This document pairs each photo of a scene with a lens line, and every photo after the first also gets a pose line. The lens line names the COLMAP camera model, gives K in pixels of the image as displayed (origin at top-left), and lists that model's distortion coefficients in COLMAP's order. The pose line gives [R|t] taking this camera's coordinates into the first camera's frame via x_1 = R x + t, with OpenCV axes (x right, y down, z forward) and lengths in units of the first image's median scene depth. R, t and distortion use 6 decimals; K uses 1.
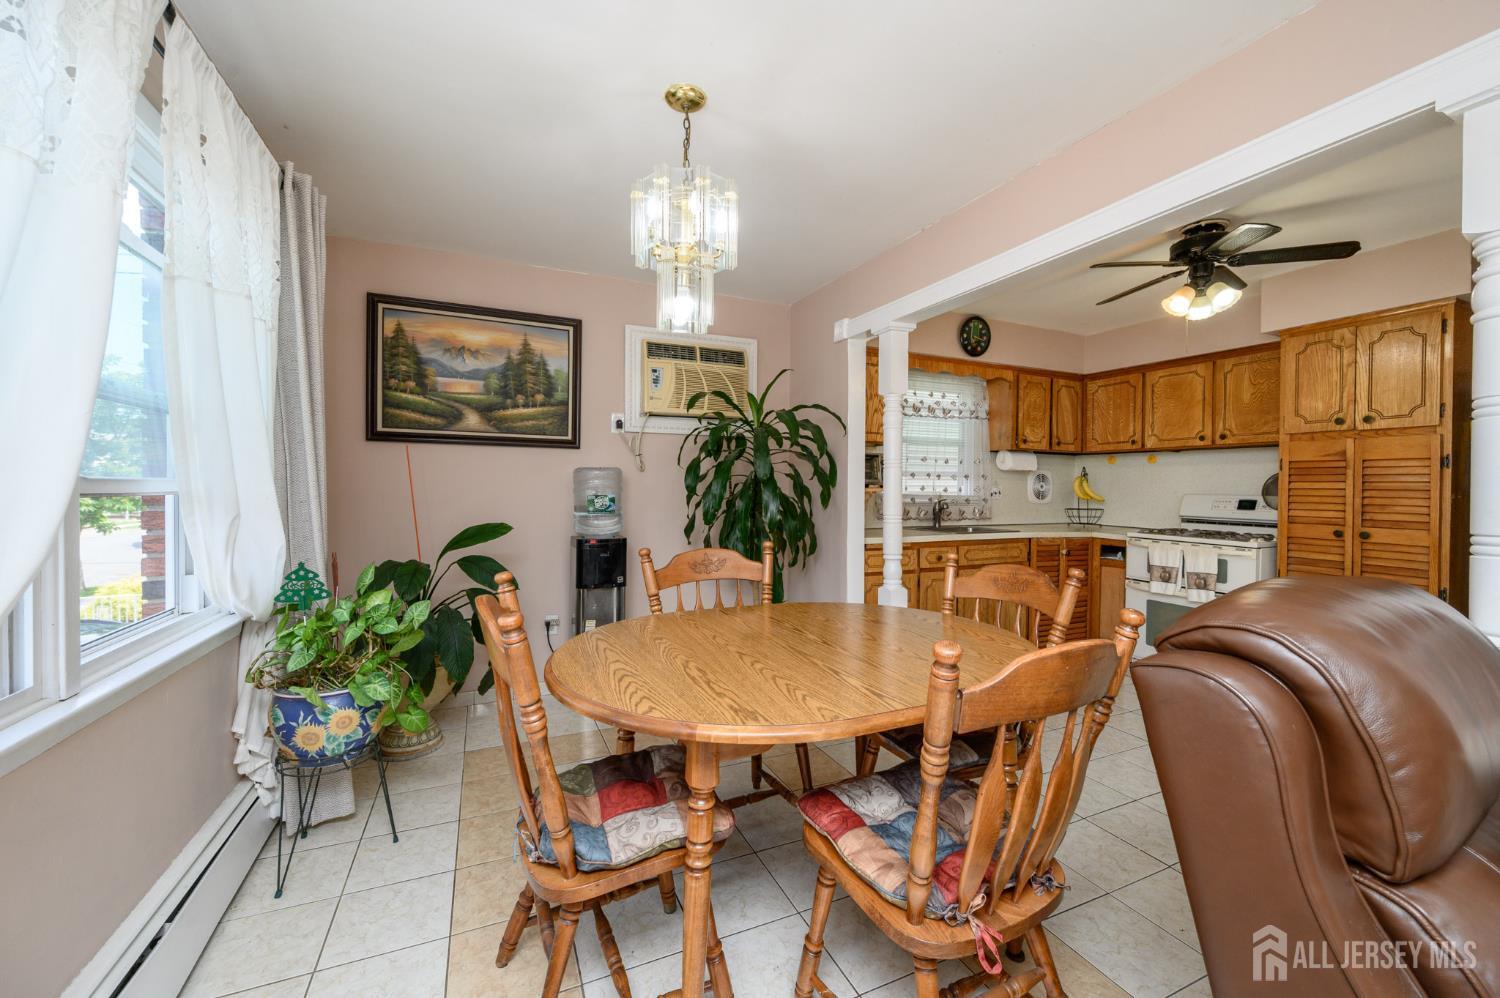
lens RADIAL K [[590.9, 0, 751.6], [0, 590.9, 496.4], [0, 0, 1]] dist [-0.002401, -0.000081]
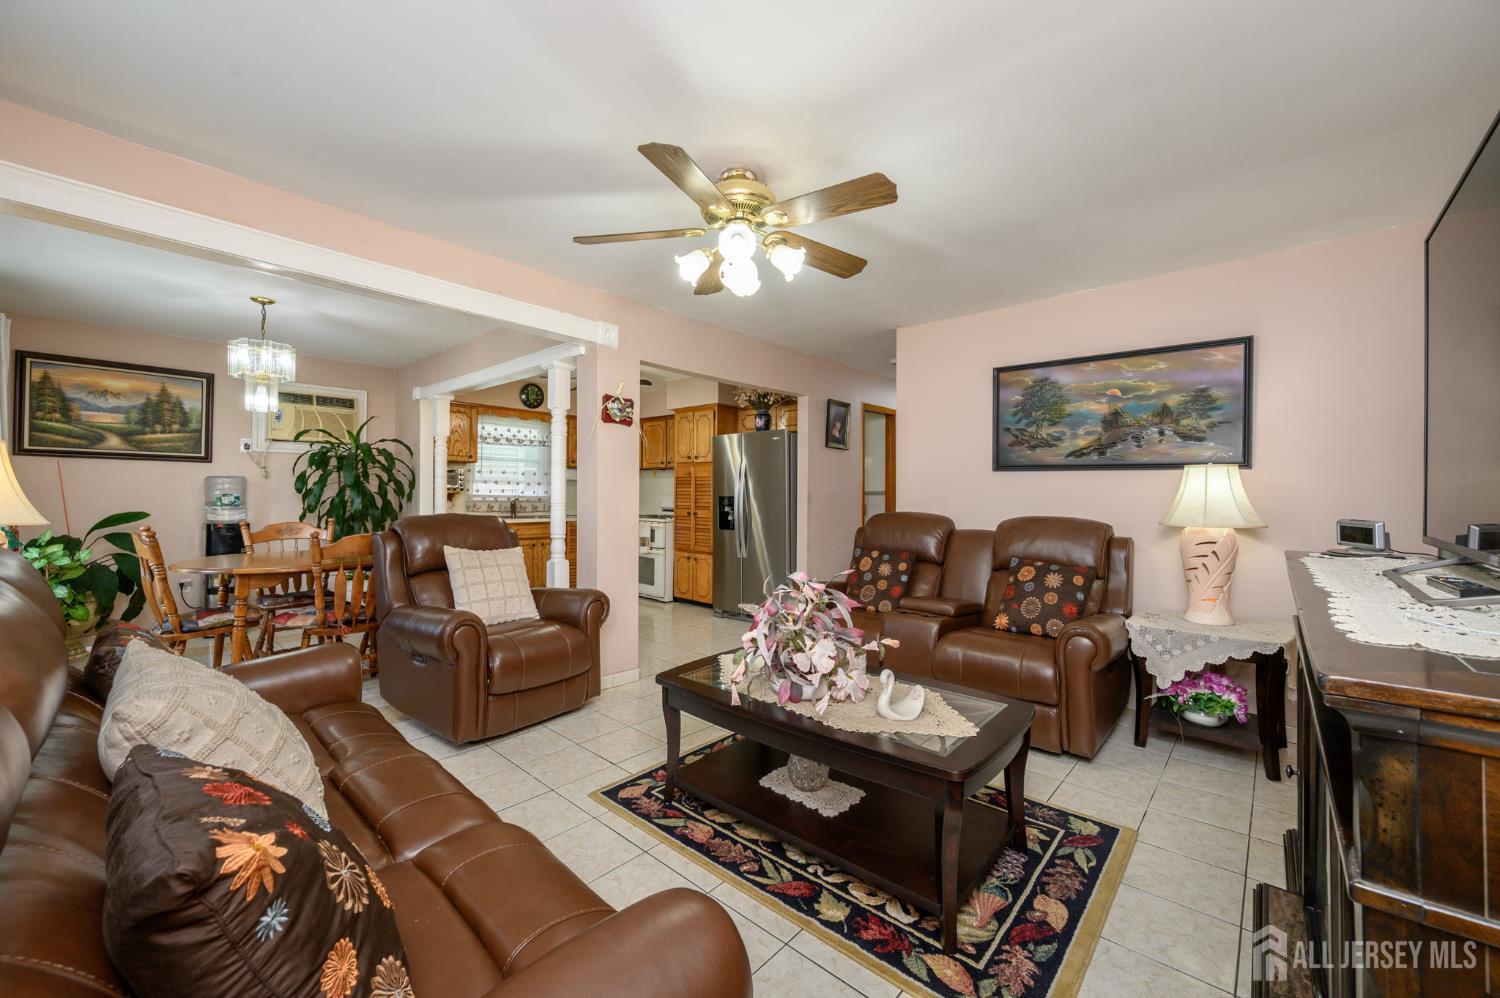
lens RADIAL K [[590.9, 0, 744.3], [0, 590.9, 492.1], [0, 0, 1]] dist [-0.002401, -0.000081]
pose [[0.918263, 0.001017, 0.395969, 0.346232], [0.005778, 0.999856, -0.015968, 0.022071], [-0.395929, 0.016951, 0.918125, -0.868362]]
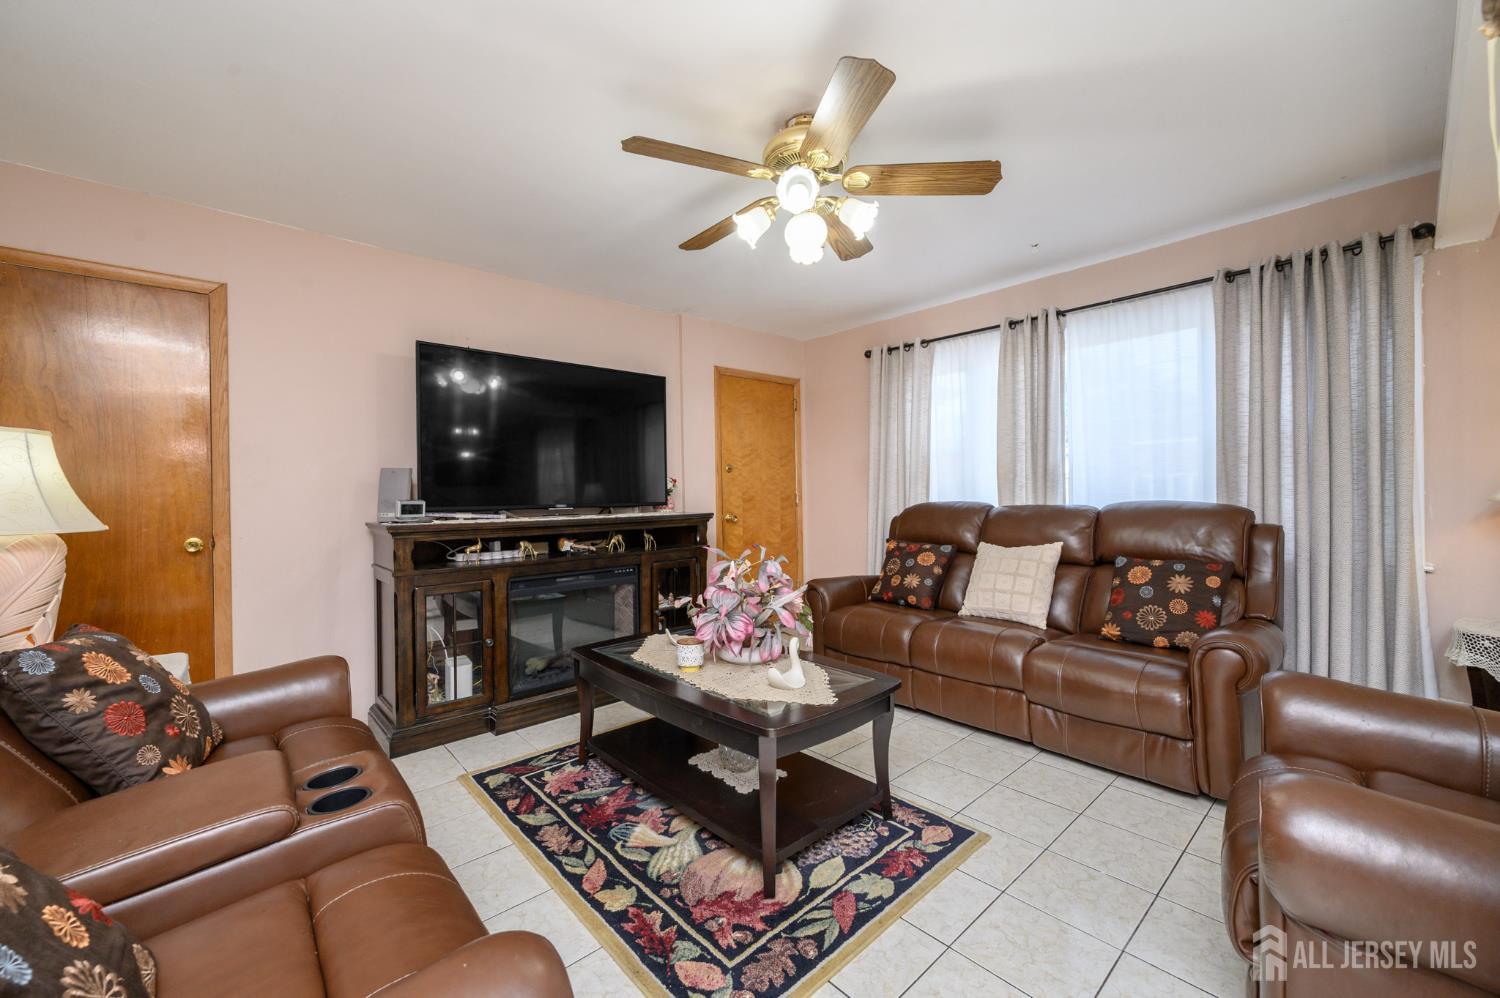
lens RADIAL K [[590.9, 0, 748.4], [0, 590.9, 492.6], [0, 0, 1]] dist [-0.002401, -0.000081]
pose [[-0.953134, 0.008236, -0.302437, 0.848994], [0.003936, 0.999882, 0.014824, 0.020546], [0.302524, 0.012939, -0.953054, 0.317085]]
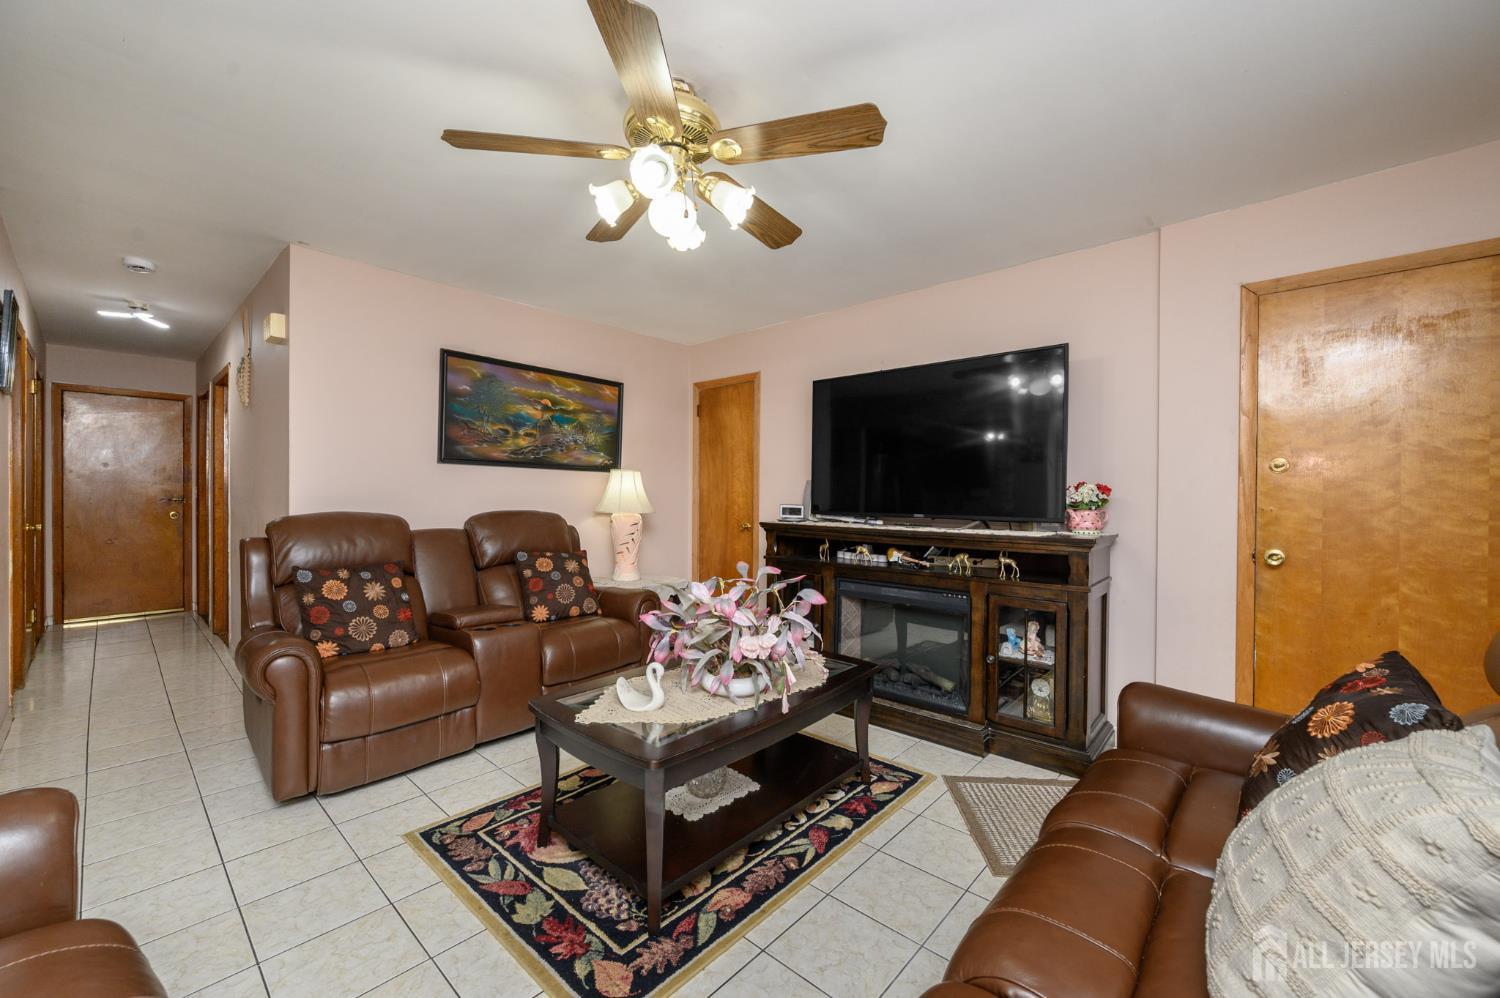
lens RADIAL K [[590.9, 0, 750.8], [0, 590.9, 499.0], [0, 0, 1]] dist [-0.002401, -0.000081]
pose [[-0.403112, -0.017296, 0.914987, 0.079270], [0.001180, 0.999811, 0.019419, 0.009673], [-0.915150, 0.008908, -0.403016, -0.095105]]
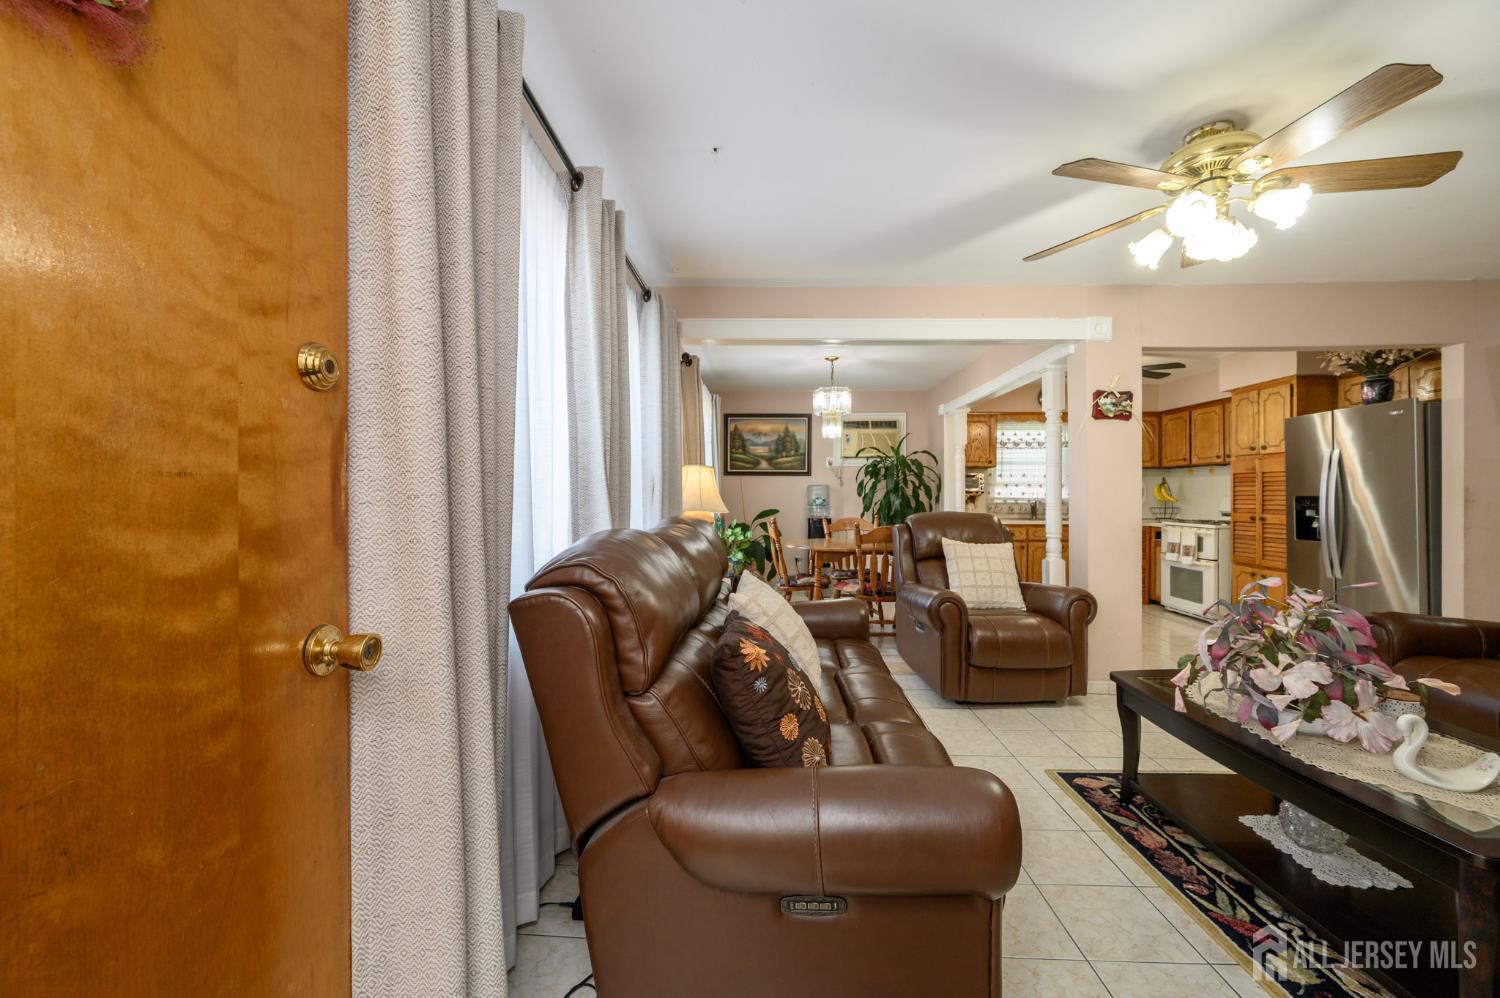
lens RADIAL K [[590.9, 0, 743.0], [0, 590.9, 503.9], [0, 0, 1]] dist [-0.002401, -0.000081]
pose [[0.892004, -0.002415, -0.452021, 0.450954], [-0.000835, 0.999975, -0.006991, 0.033863], [0.452026, 0.006614, 0.891980, -0.995284]]
